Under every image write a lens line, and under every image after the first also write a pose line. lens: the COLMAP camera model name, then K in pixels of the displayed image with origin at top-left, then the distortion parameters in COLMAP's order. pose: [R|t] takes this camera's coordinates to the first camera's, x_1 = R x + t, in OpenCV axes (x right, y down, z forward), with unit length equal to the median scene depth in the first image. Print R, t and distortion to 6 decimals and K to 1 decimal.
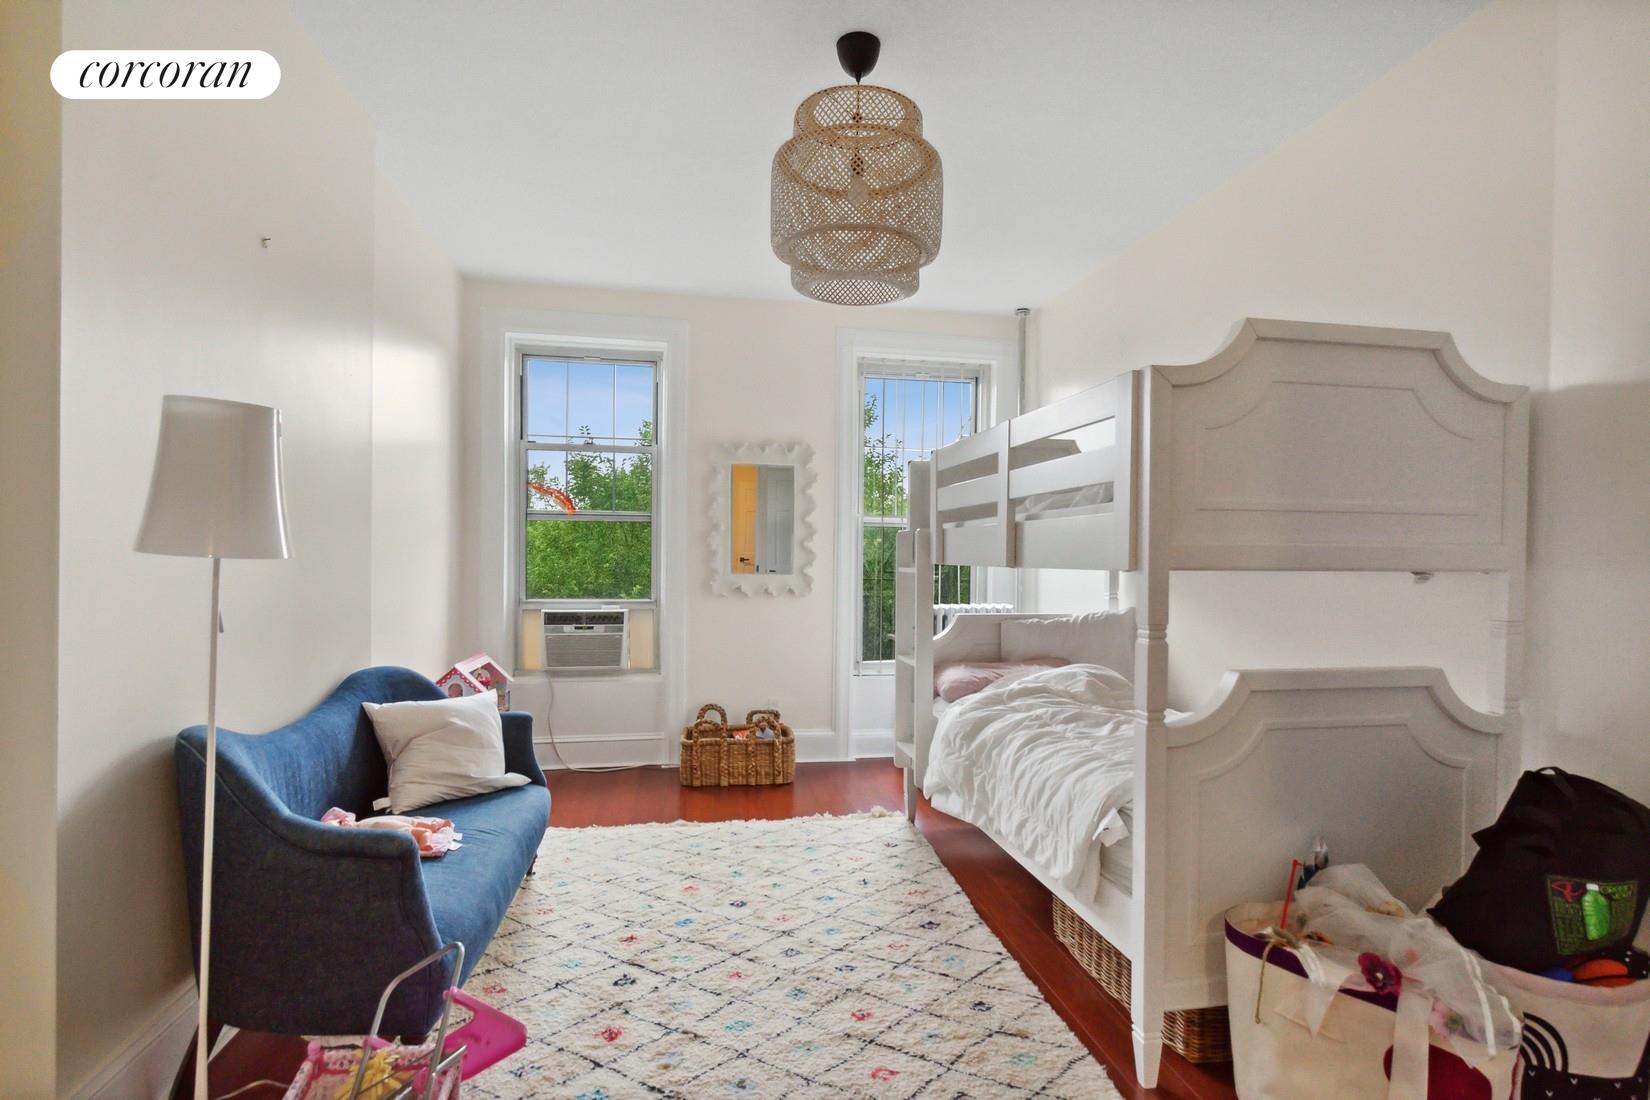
lens RADIAL K [[797.0, 0, 822.6], [0, 797.0, 563.1], [0, 0, 1]] dist [-0.006611, -0.000994]
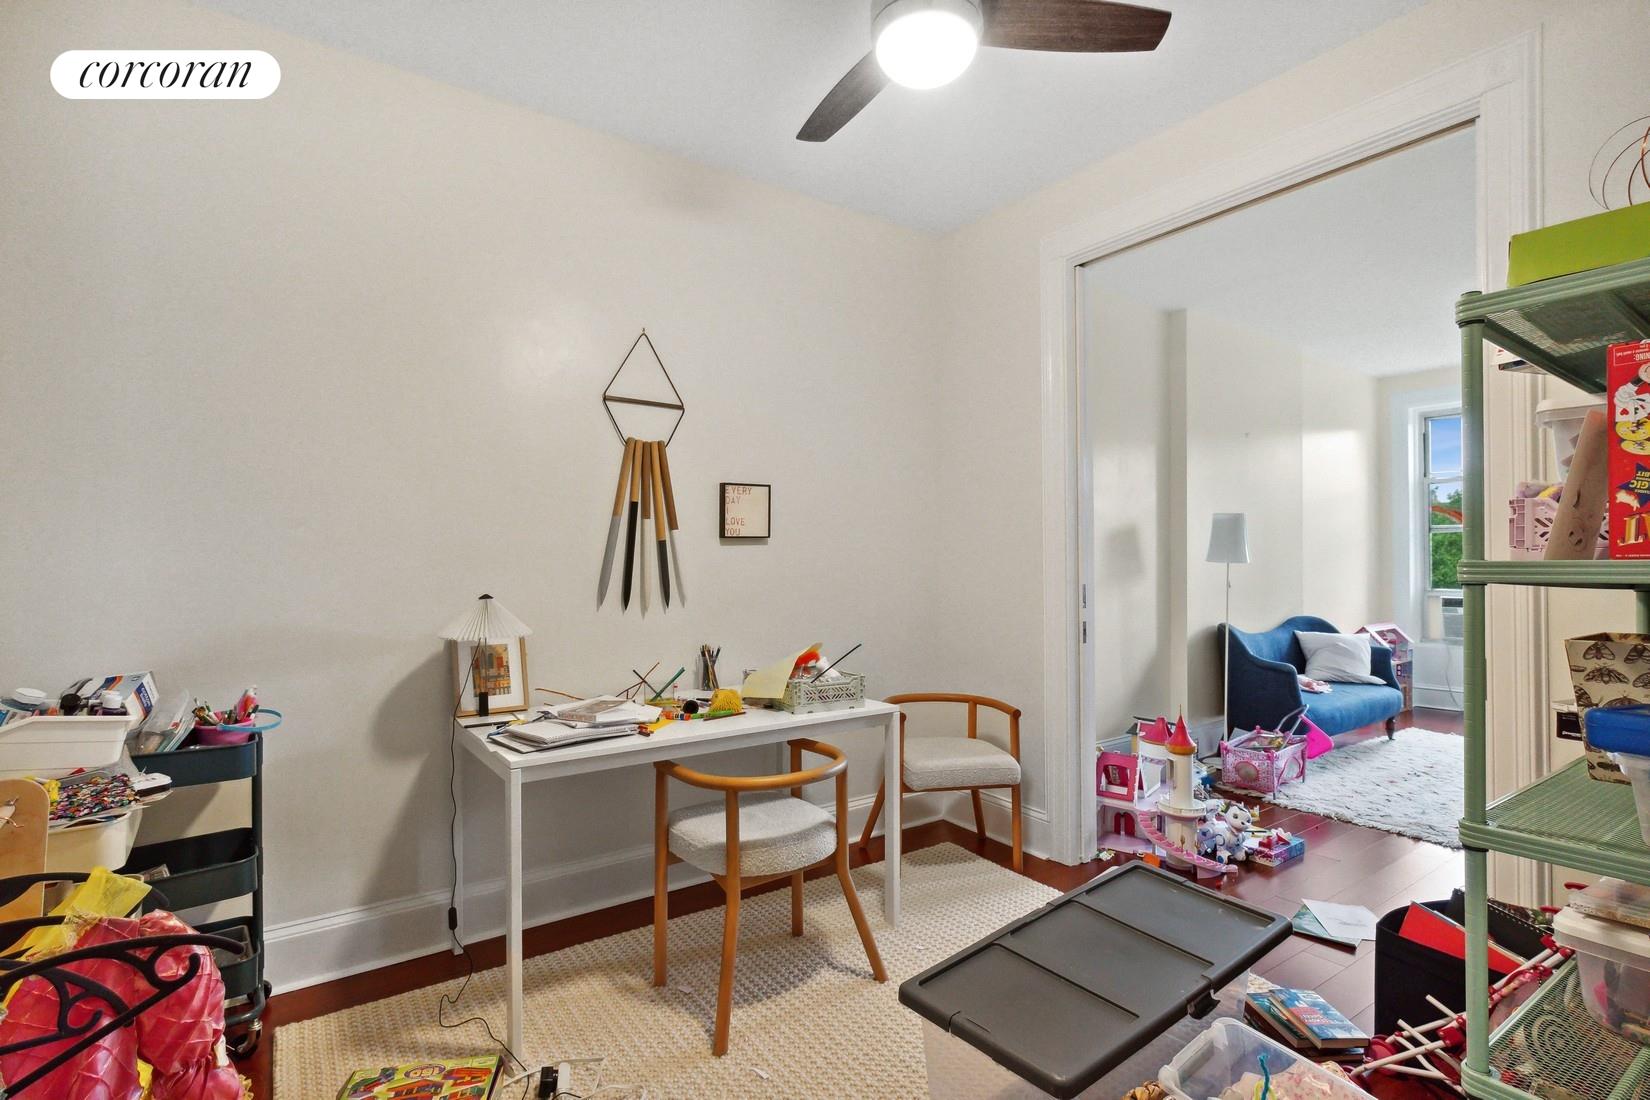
lens RADIAL K [[797.0, 0, 825.0], [0, 797.0, 557.4], [0, 0, 1]] dist [-0.006611, -0.000994]
pose [[0.411412, -0.009188, -0.911403, 0.786550], [0.000614, 0.999952, -0.009804, 0.003313], [0.911449, 0.003474, 0.411398, -0.947447]]
